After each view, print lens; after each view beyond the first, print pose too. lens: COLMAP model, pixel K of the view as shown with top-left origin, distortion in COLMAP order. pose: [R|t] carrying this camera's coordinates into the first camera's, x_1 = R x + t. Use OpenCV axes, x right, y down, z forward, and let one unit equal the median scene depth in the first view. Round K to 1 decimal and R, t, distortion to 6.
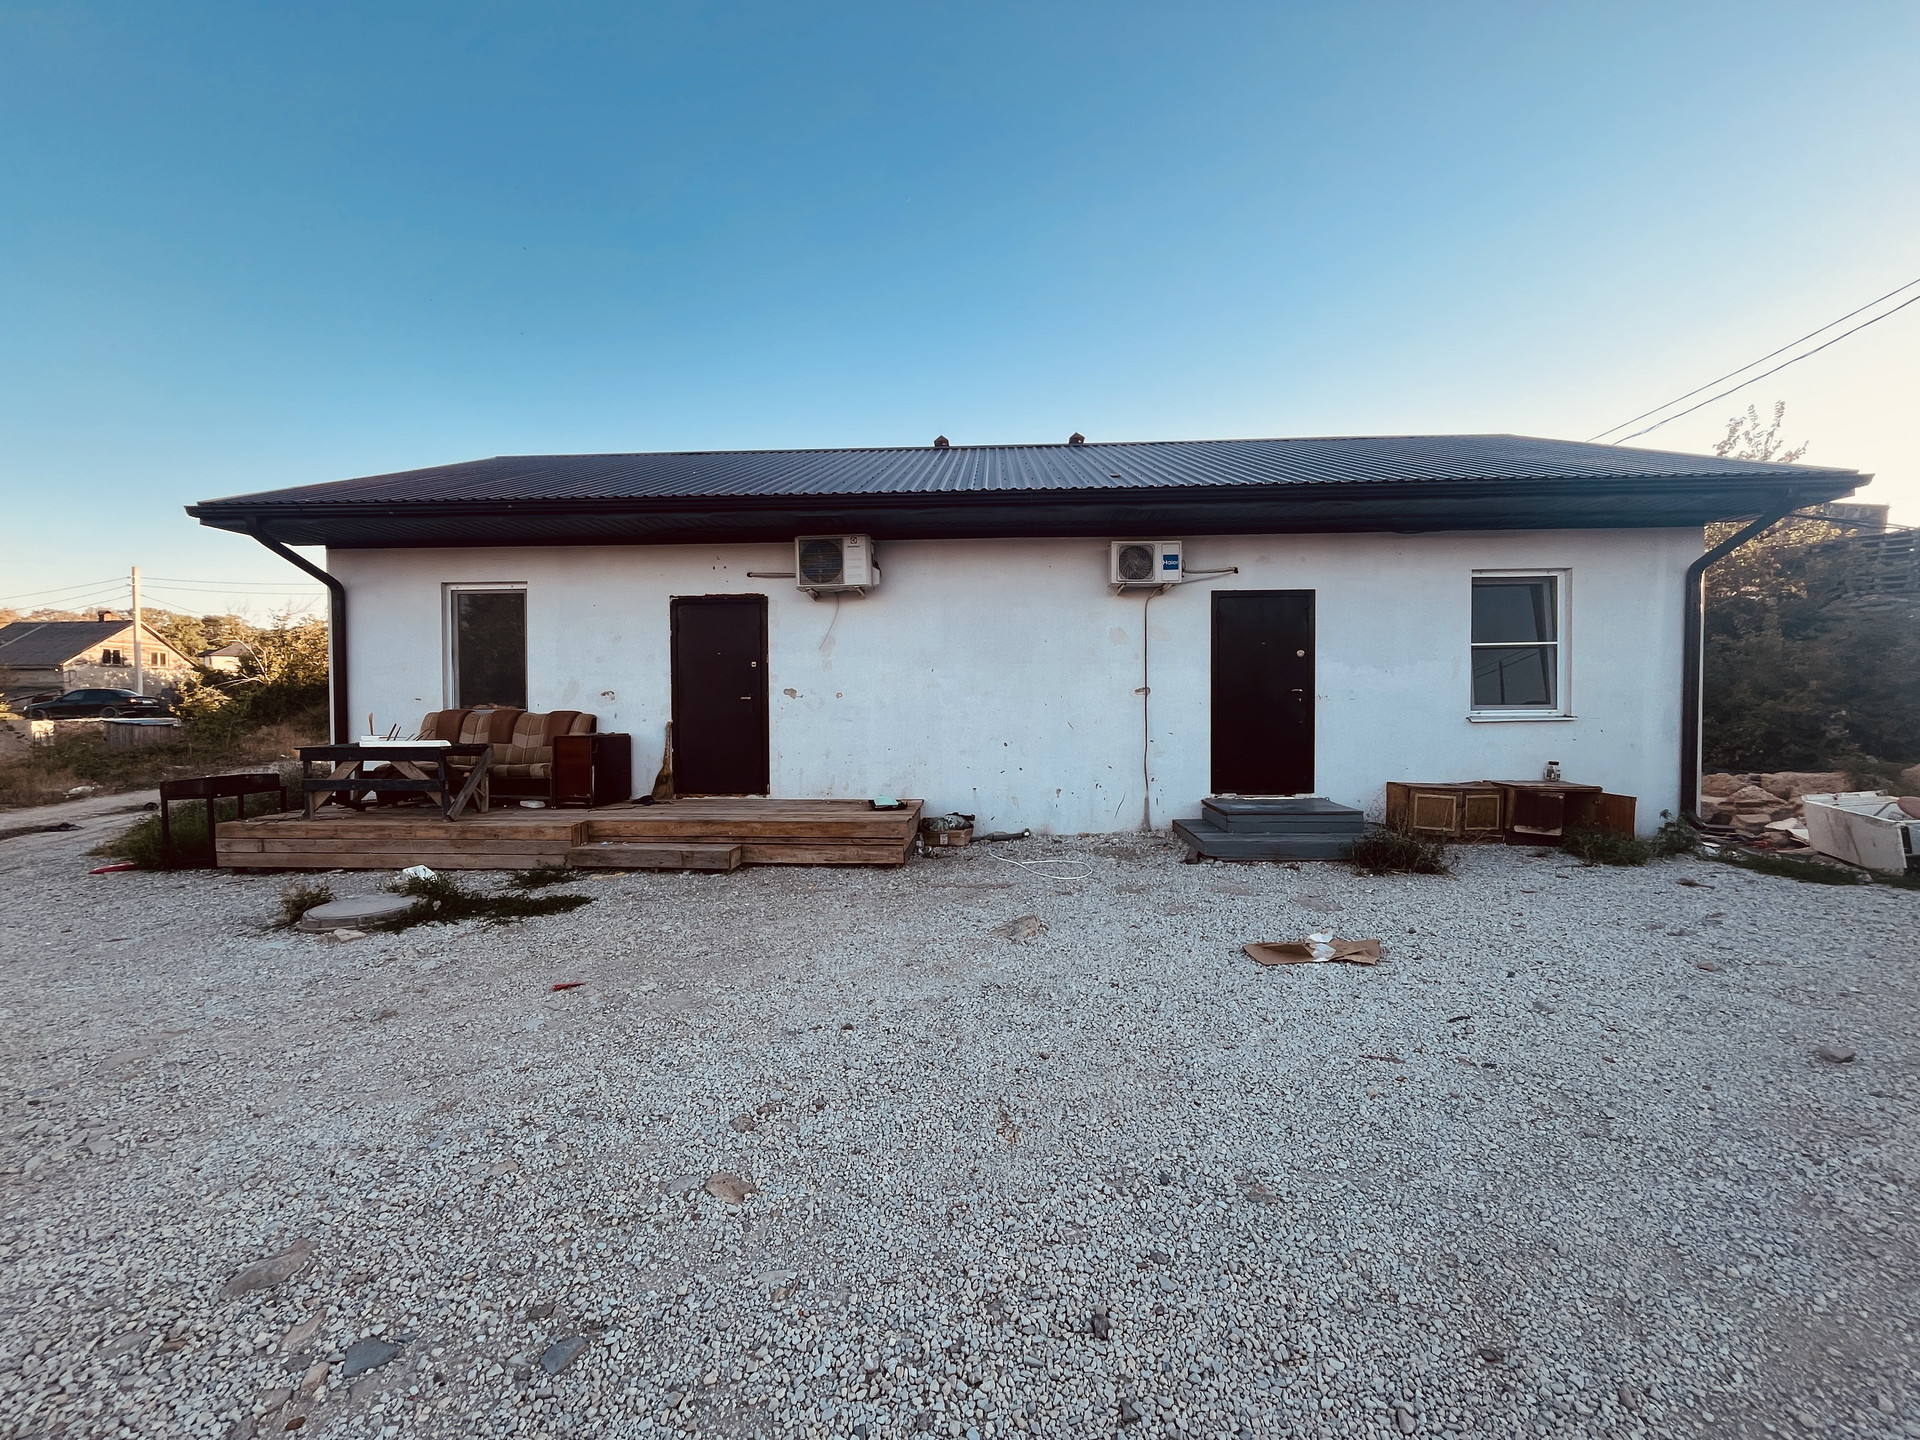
lens RADIAL K [[776.5, 0, 960.0], [0, 776.5, 720.0], [0, 0, 1]] dist [-0.000156, -0.000061]
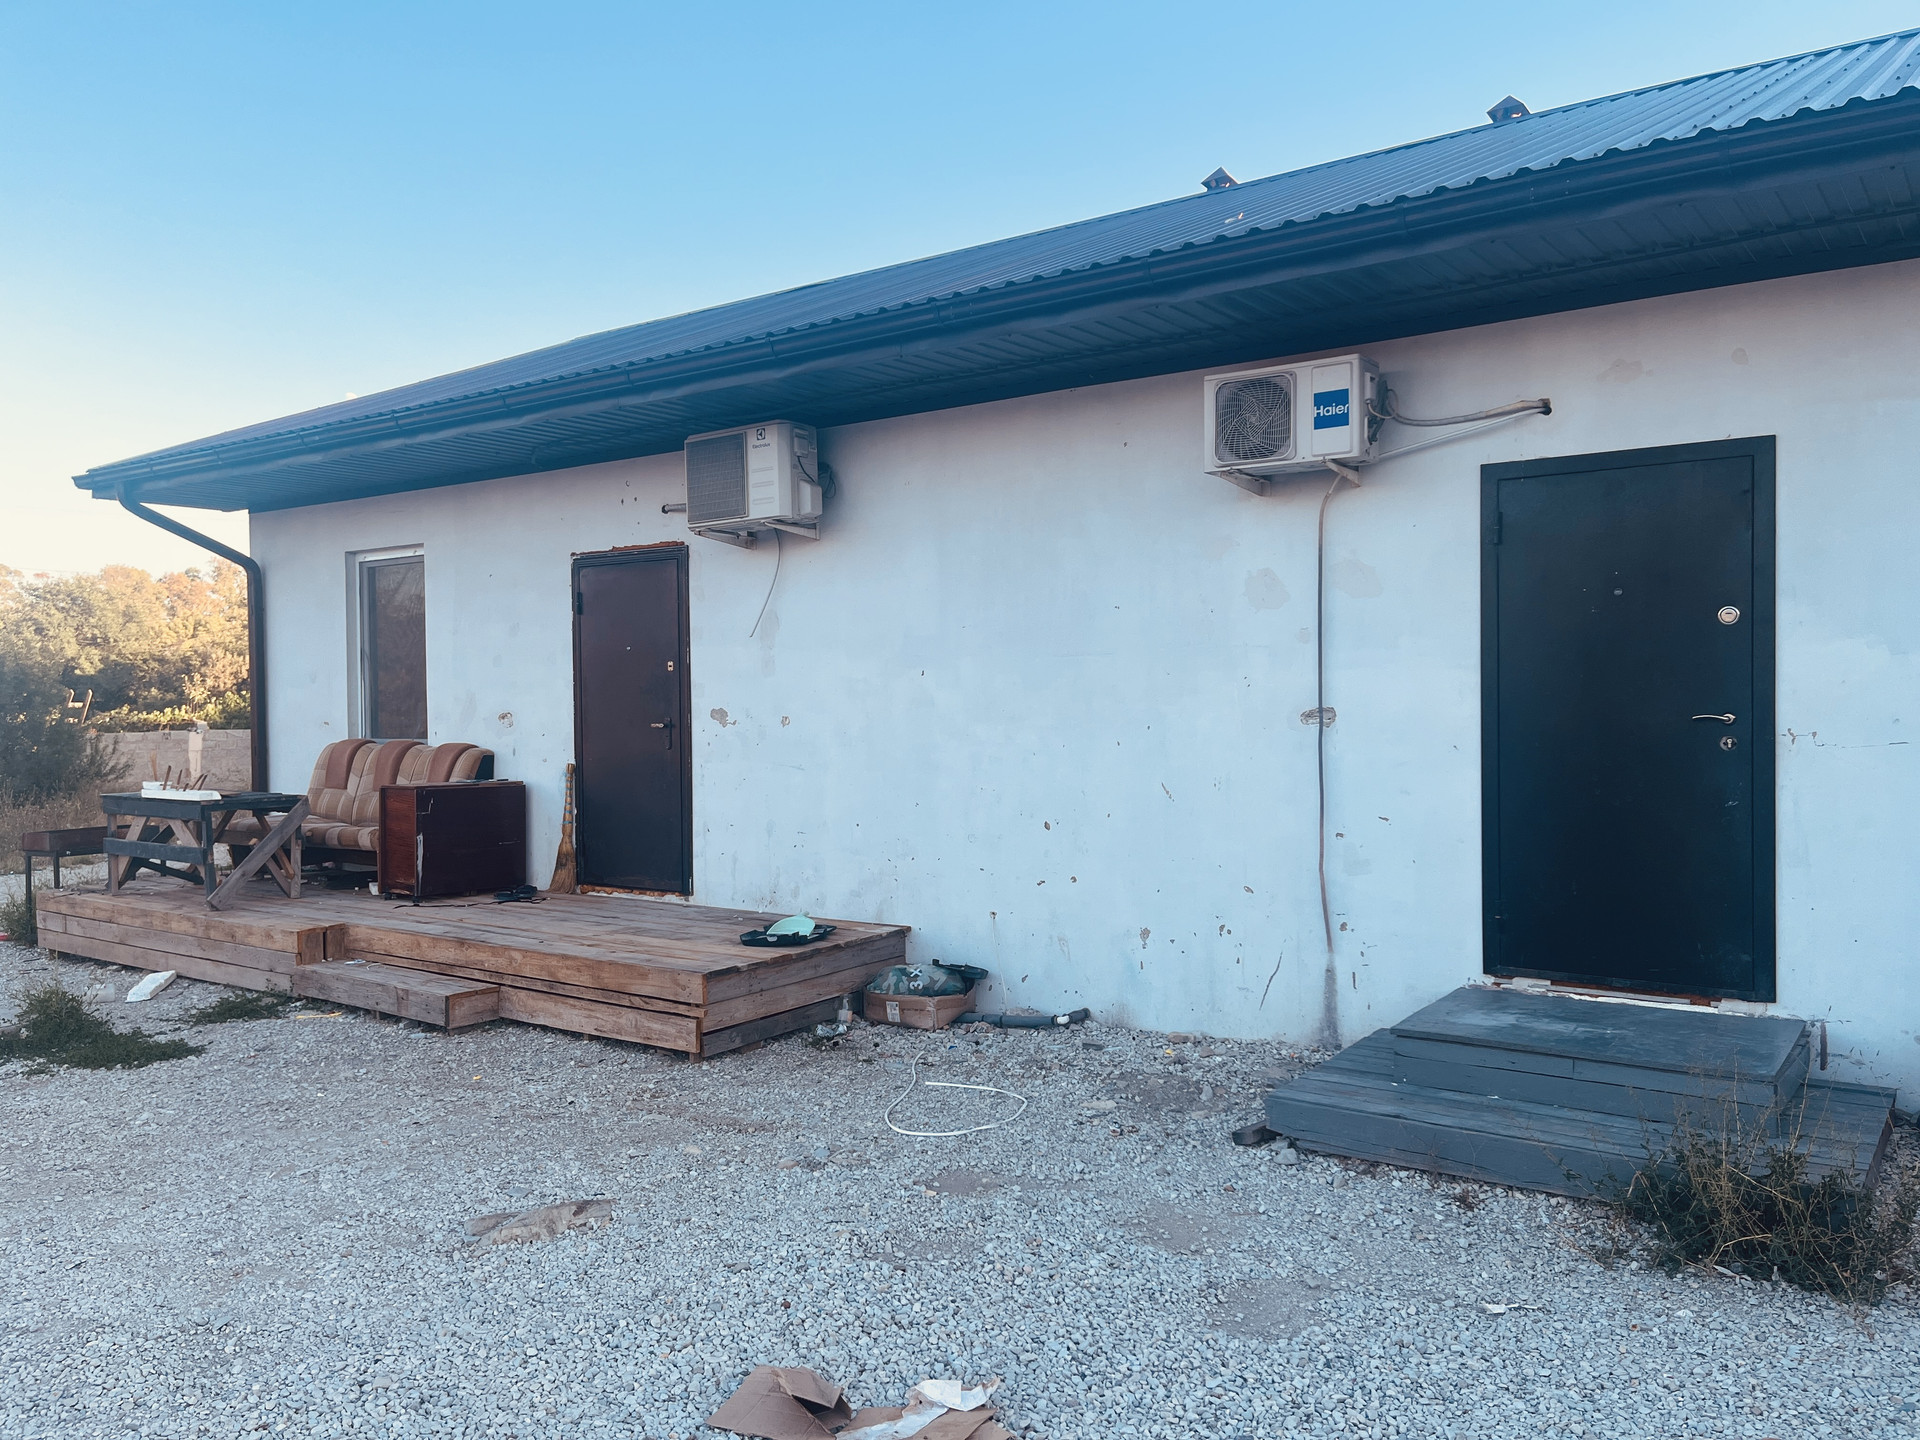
lens RADIAL K [[1450.8, 0, 960.0], [0, 1450.8, 720.0], [0, 0, 1]] dist [0.088232, -0.110982]
pose [[0.839399, 0.004720, -0.543495, 0.508729], [-0.006216, 0.999980, -0.000915, -0.033443], [0.543480, 0.004147, 0.839412, 0.224649]]
